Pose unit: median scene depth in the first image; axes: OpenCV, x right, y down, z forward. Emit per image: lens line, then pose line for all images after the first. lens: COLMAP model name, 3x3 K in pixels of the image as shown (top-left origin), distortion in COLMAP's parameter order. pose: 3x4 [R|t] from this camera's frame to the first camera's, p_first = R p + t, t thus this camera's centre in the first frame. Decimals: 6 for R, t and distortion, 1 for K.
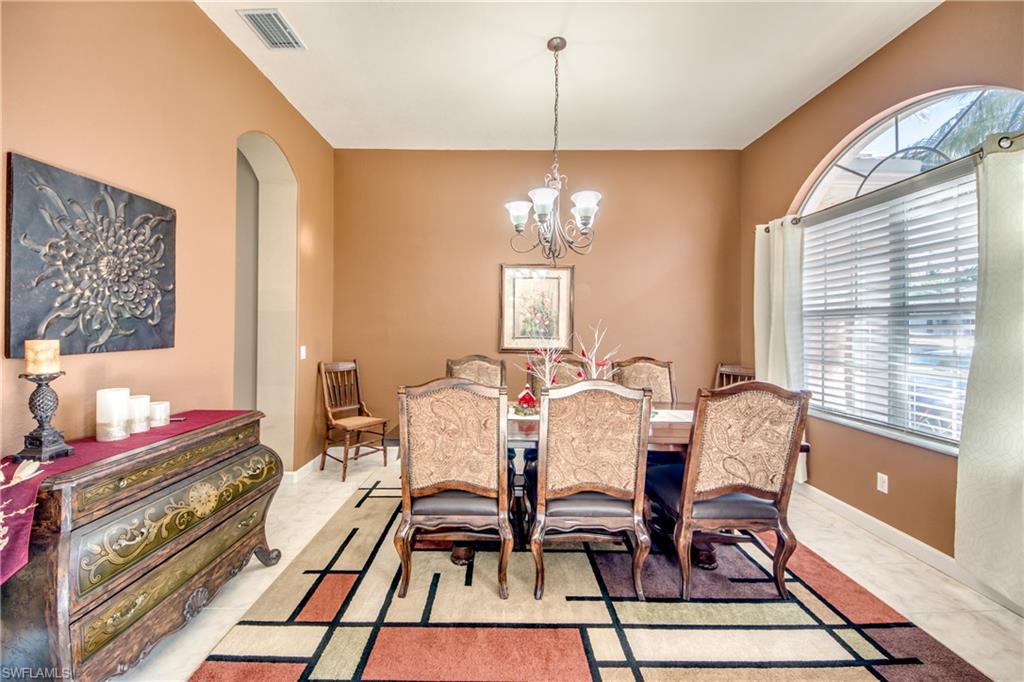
lens RADIAL K [[395.5, 0, 466.8], [0, 395.5, 322.0], [0, 0, 1]] dist [0.002454, -0.006848]
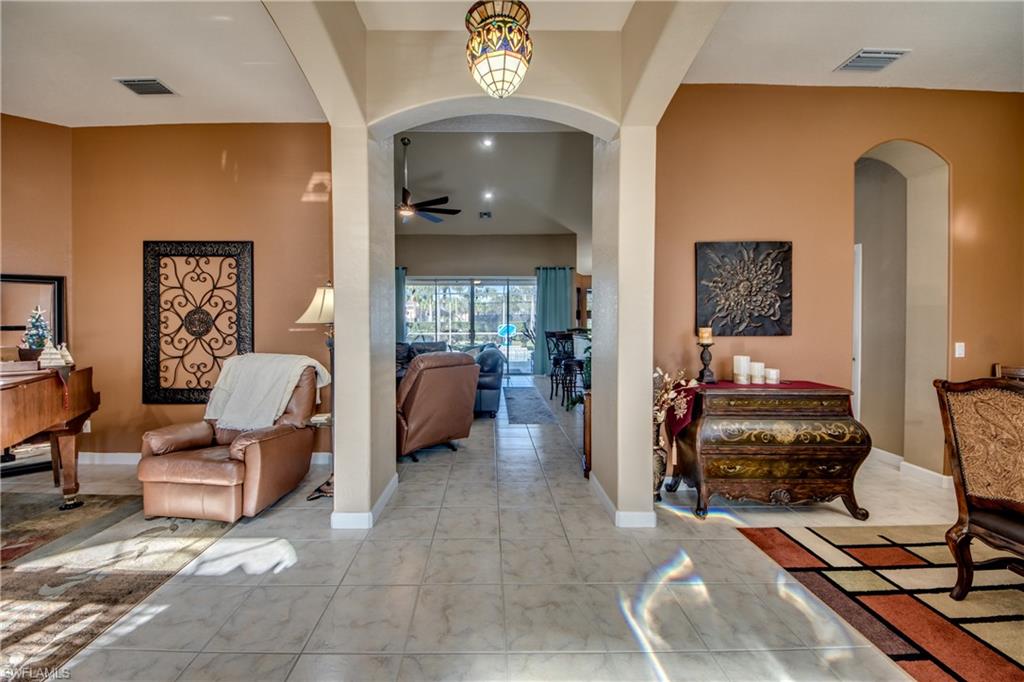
lens RADIAL K [[395.5, 0, 487.3], [0, 395.5, 324.3], [0, 0, 1]] dist [0.002454, -0.006848]
pose [[0.003450, 0.009275, -0.999951, 0.835571], [0.013856, 0.999861, 0.009322, -0.007852], [0.999898, -0.013888, 0.003321, -0.158431]]
